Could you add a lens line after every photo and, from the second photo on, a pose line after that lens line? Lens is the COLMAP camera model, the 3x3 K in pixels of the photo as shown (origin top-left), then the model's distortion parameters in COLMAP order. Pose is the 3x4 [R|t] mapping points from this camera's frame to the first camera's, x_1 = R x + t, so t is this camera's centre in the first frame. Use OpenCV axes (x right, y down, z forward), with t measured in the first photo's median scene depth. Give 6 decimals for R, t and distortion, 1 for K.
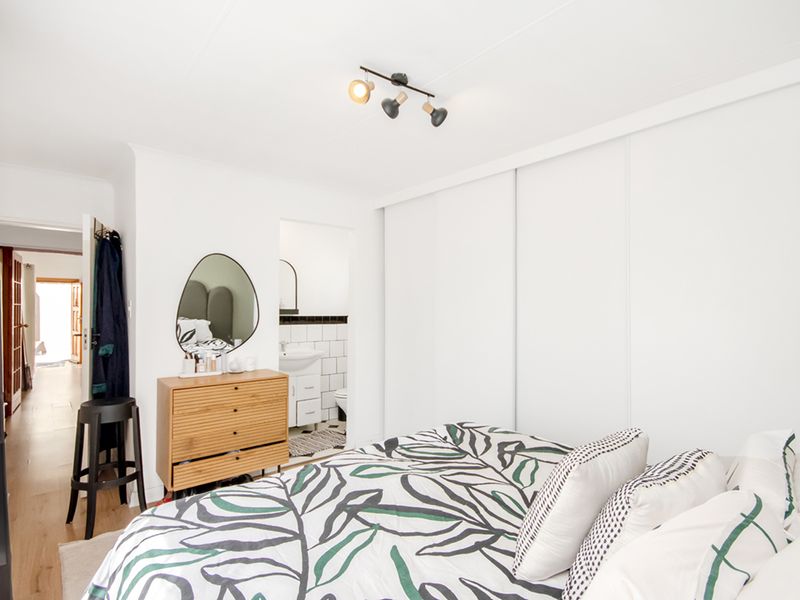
lens RADIAL K [[433.4, 0, 394.2], [0, 433.4, 297.9], [0, 0, 1]] dist [-0.041844, -0.000647]
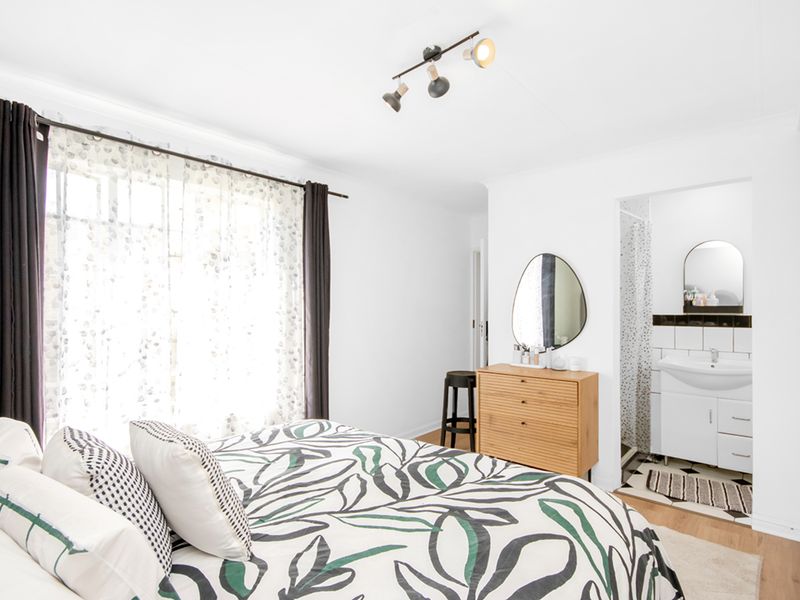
lens RADIAL K [[428.5, 0, 400.0], [0, 428.5, 300.0], [0, 0, 1]] dist [-0.004552, -0.000566]
pose [[0.155732, -0.018023, -0.987635, 0.637879], [0.023453, 0.999619, -0.014544, 0.020711], [0.987521, -0.020898, 0.156095, 0.556450]]
